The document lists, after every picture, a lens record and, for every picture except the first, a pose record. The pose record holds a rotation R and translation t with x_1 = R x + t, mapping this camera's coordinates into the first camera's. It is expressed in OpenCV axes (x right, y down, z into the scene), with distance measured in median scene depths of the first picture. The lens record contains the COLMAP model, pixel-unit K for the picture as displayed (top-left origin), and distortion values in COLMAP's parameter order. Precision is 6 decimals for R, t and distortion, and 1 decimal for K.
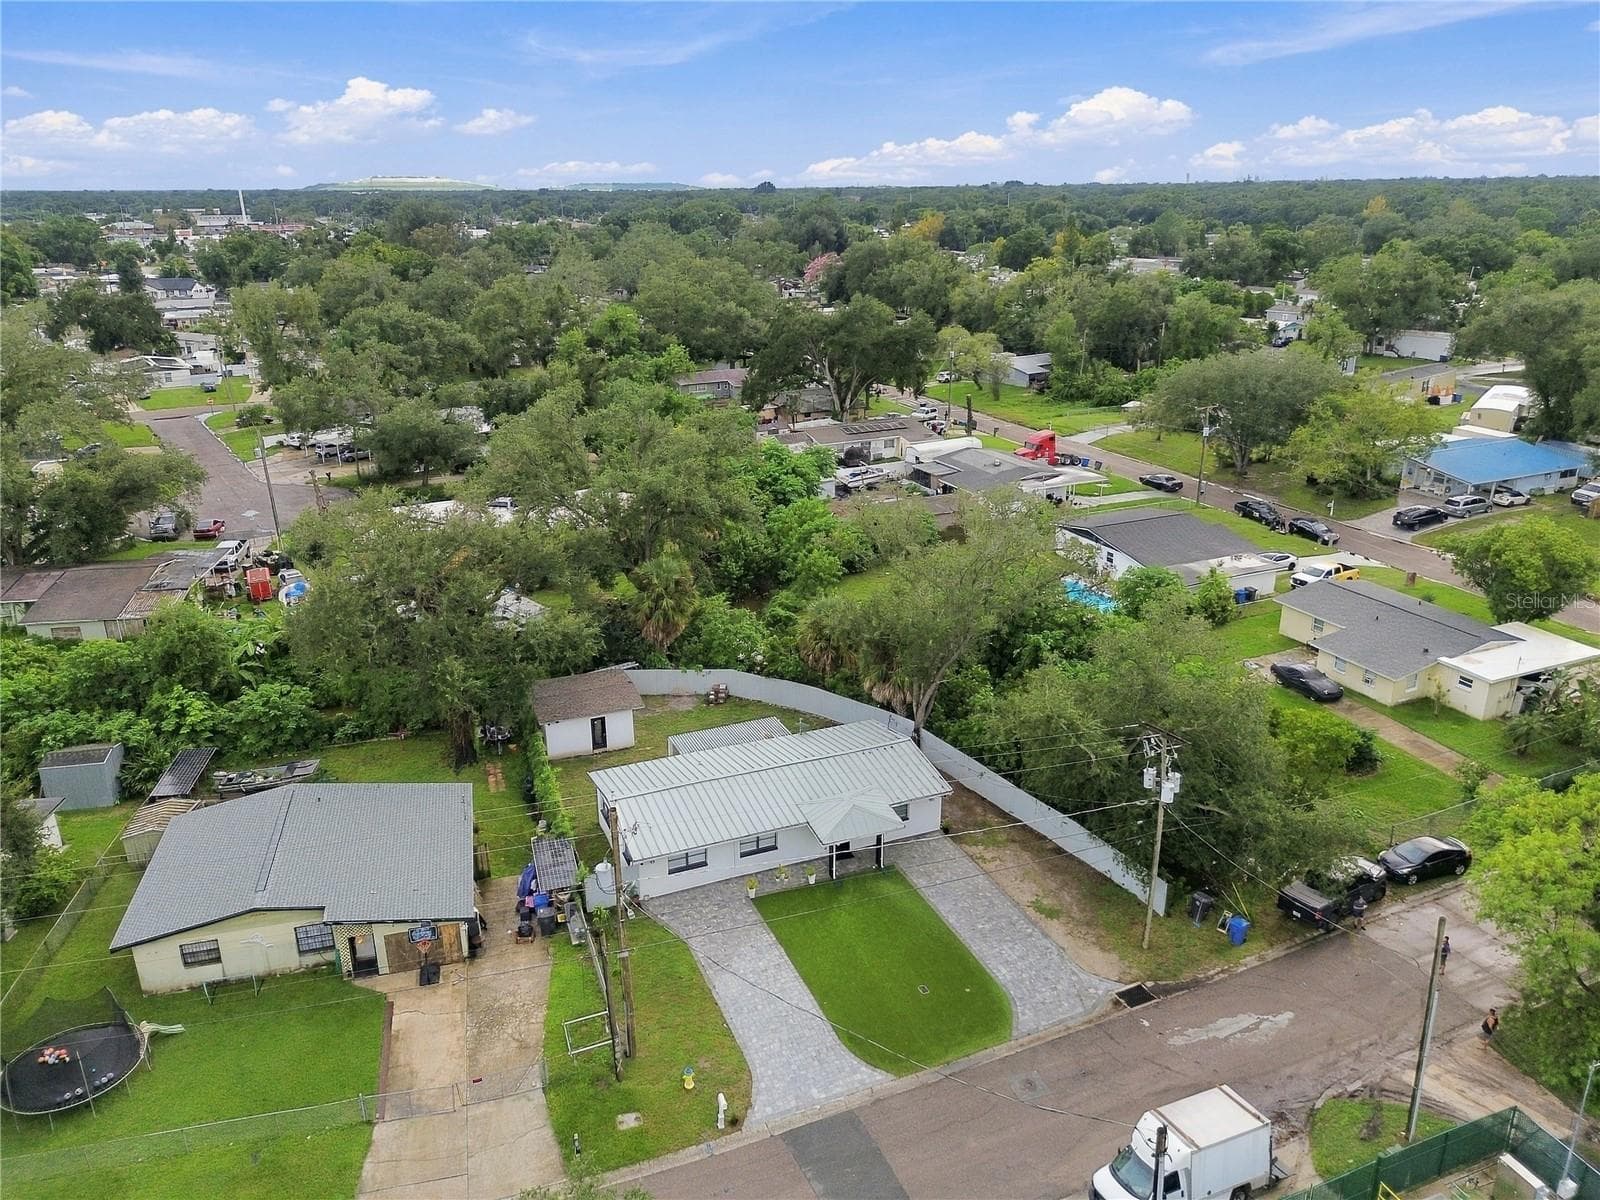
lens RADIAL K [[1137.1, 0, 805.2], [0, 1137.1, 589.5], [0, 0, 1]] dist [0.064111, -0.056897]
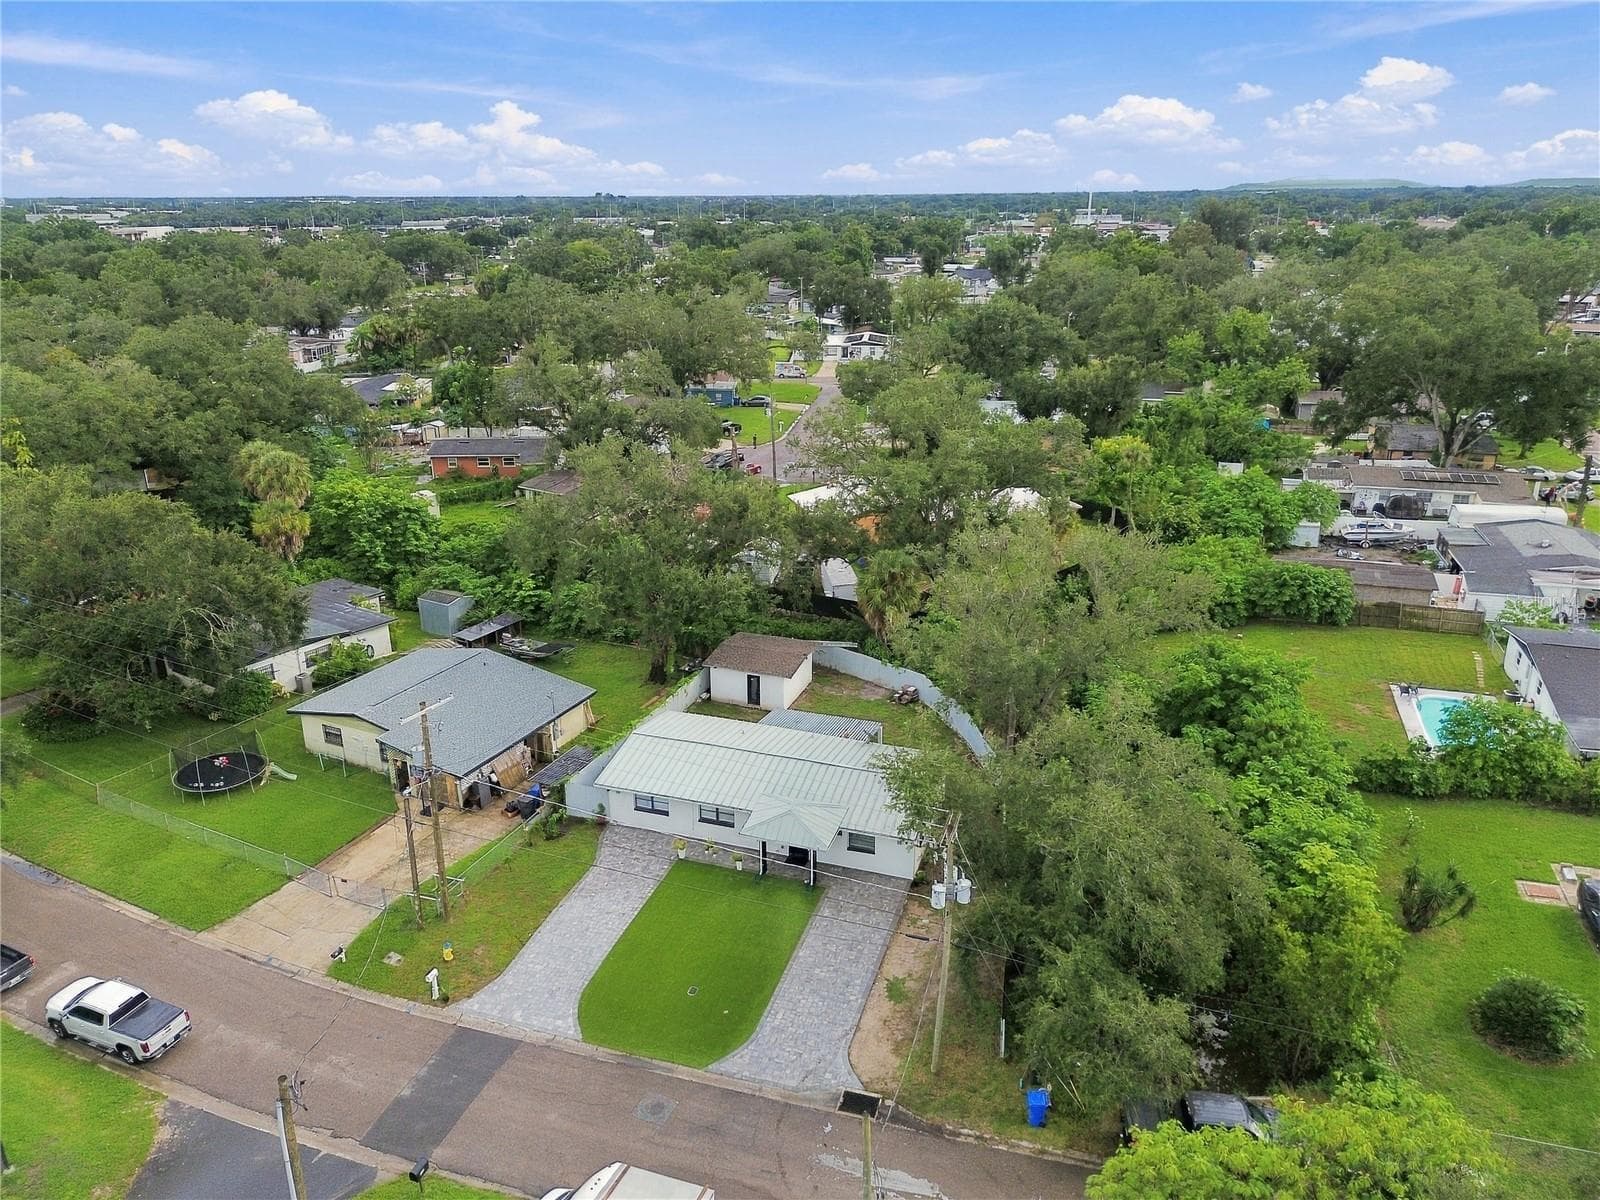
lens RADIAL K [[1137.1, 0, 805.2], [0, 1137.1, 589.5], [0, 0, 1]] dist [0.064111, -0.056897]
pose [[0.748478, 0.218876, -0.625999, 0.604542], [-0.218614, 0.972634, 0.078688, -0.073786], [0.626090, 0.077956, 0.775844, 0.221639]]
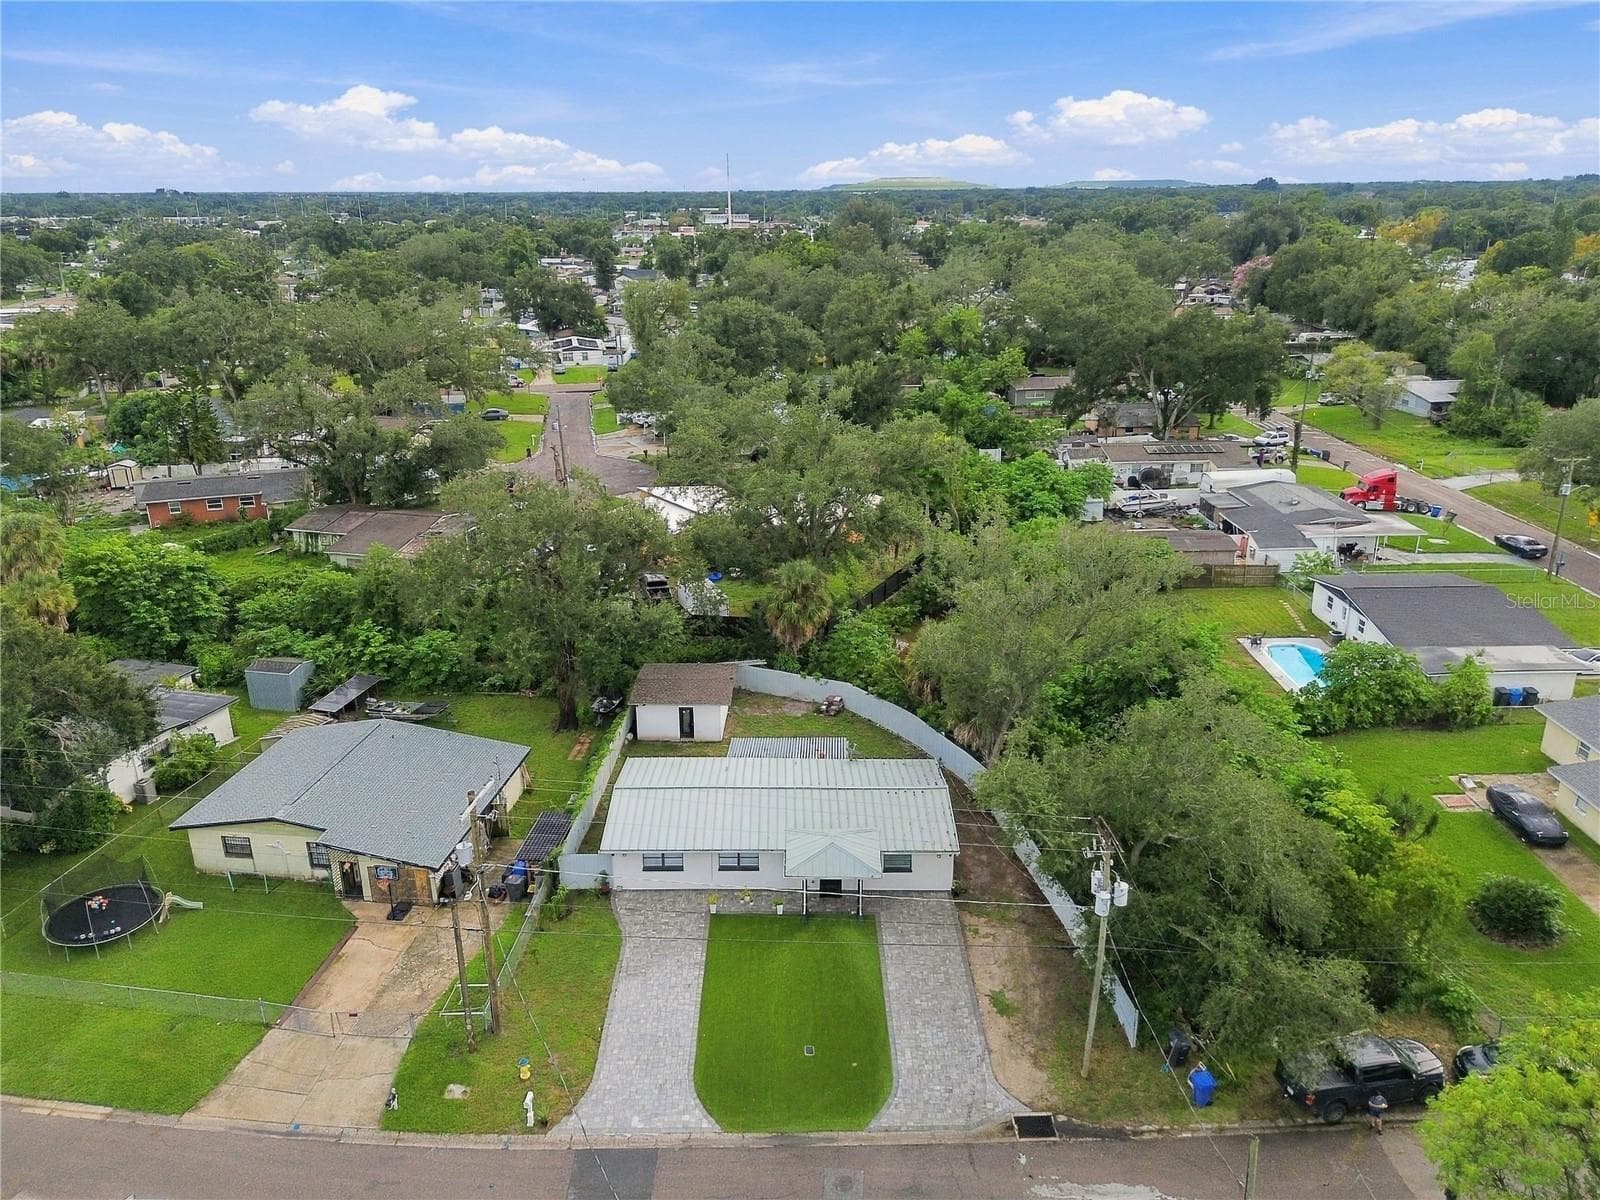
lens RADIAL K [[1137.1, 0, 805.2], [0, 1137.1, 589.5], [0, 0, 1]] dist [0.064111, -0.056897]
pose [[0.919755, 0.130169, -0.370281, 0.333433], [-0.129632, 0.991209, 0.026453, -0.039973], [0.370469, 0.023670, 0.928543, 0.101816]]
